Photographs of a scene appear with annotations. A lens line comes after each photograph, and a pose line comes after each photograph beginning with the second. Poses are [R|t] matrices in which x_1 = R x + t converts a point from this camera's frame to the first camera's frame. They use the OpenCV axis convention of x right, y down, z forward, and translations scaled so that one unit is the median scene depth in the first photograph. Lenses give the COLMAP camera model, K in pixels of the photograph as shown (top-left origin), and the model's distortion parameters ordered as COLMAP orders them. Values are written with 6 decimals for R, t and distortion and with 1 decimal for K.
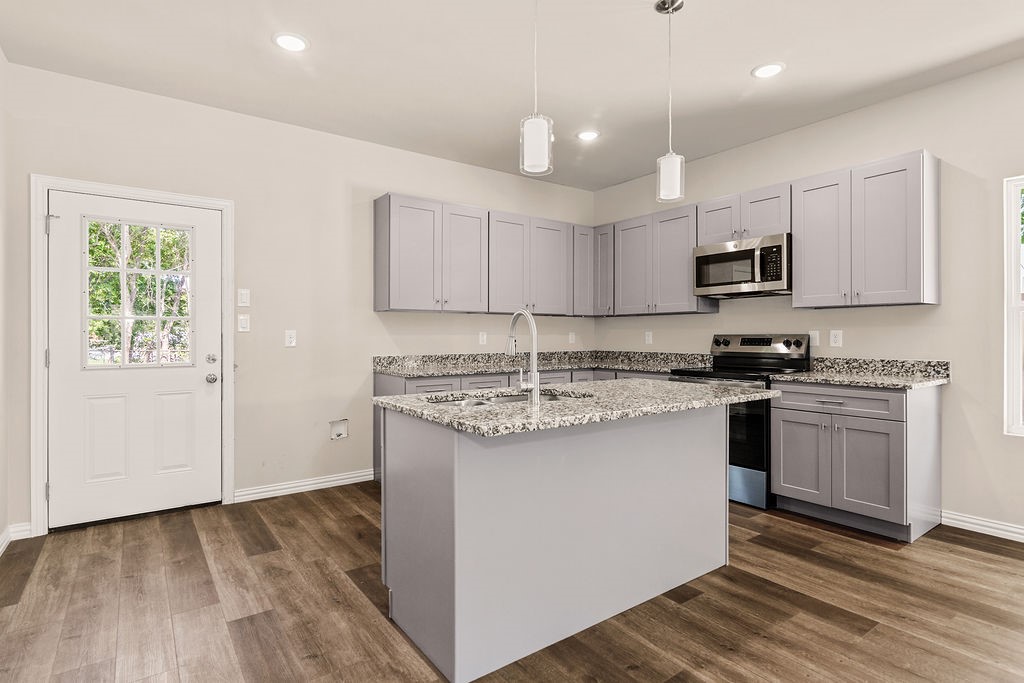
lens RADIAL K [[518.1, 0, 510.7], [0, 518.1, 337.3], [0, 0, 1]] dist [-0.000429, -0.000041]
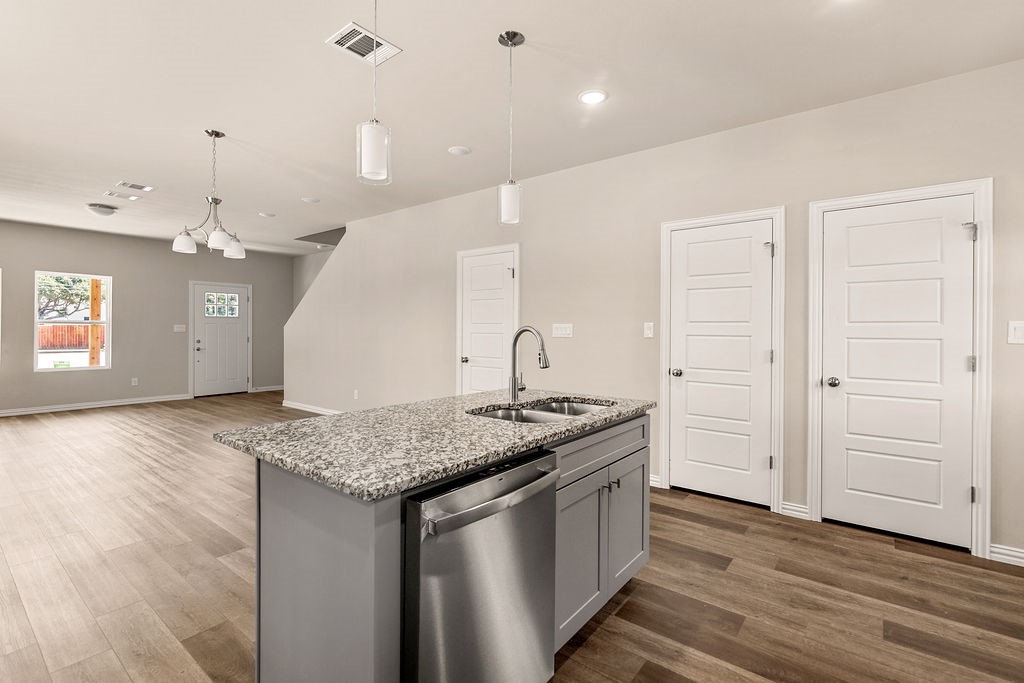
lens RADIAL K [[465.4, 0, 507.2], [0, 465.4, 329.8], [0, 0, 1]] dist [0.000851, 0.000207]
pose [[-0.962698, -0.004418, -0.270543, 0.211622], [-0.005481, 0.999980, 0.003174, -0.028873], [0.270524, 0.004539, -0.962703, 1.197725]]
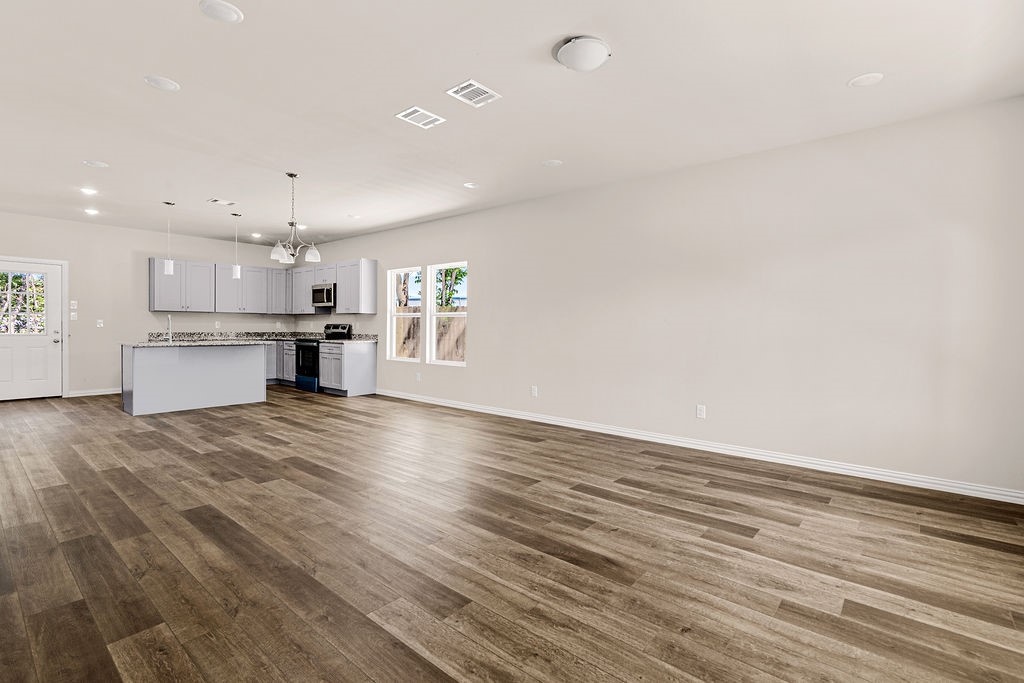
lens RADIAL K [[475.1, 0, 509.4], [0, 475.1, 332.1], [0, 0, 1]] dist [0.000311, 0.000064]
pose [[0.972360, 0.006960, 0.233383, 0.840700], [-0.009473, 0.999909, 0.009650, 0.003098], [-0.233294, -0.011594, 0.972337, -1.442477]]
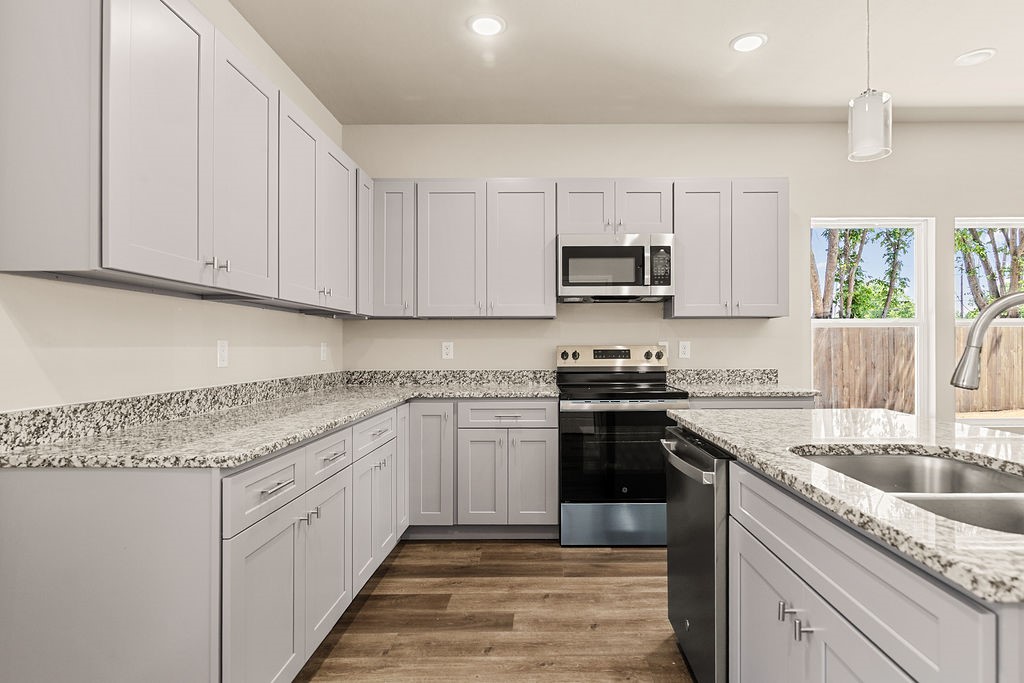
lens RADIAL K [[575.1, 0, 549.5], [0, 575.1, 338.0], [0, 0, 1]] dist [0.024401, 0.000077]
pose [[0.576135, 0.010921, 0.817281, -0.429827], [0.005239, 0.999841, -0.017054, -0.002314], [-0.817337, 0.014107, 0.575987, 0.607476]]
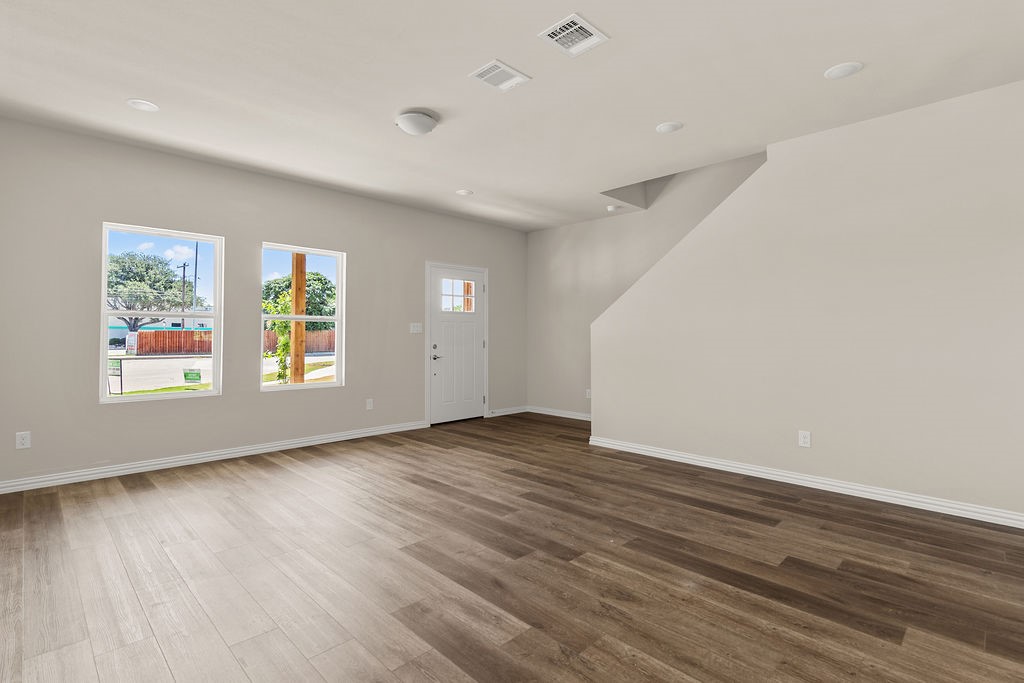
lens RADIAL K [[486.4, 0, 512.4], [0, 486.4, 328.0], [0, 0, 1]] dist [-0.001130, -0.000485]
pose [[-0.986931, -0.004577, -0.161079, 1.092921], [-0.002748, 0.999929, -0.011579, -0.001369], [0.161120, -0.010985, -0.986874, 0.272132]]
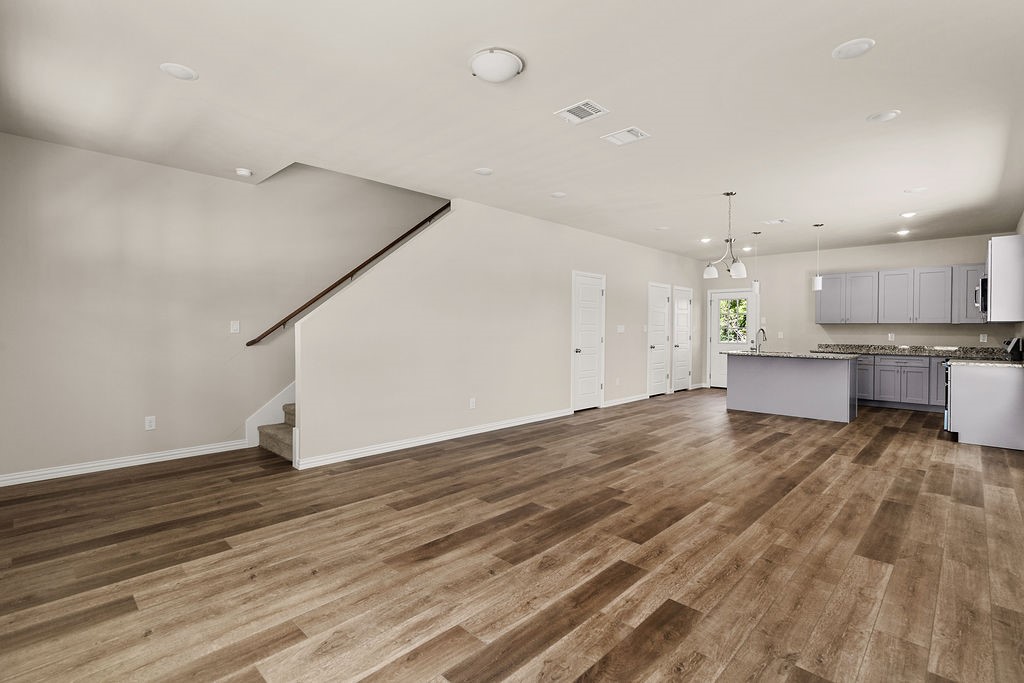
lens RADIAL K [[475.1, 0, 509.4], [0, 475.1, 332.1], [0, 0, 1]] dist [0.000311, 0.000064]
pose [[0.169427, 0.009925, -0.985493, 1.864562], [-0.009071, 0.999923, 0.008511, -0.023867], [0.985501, 0.007498, 0.169504, -0.832548]]
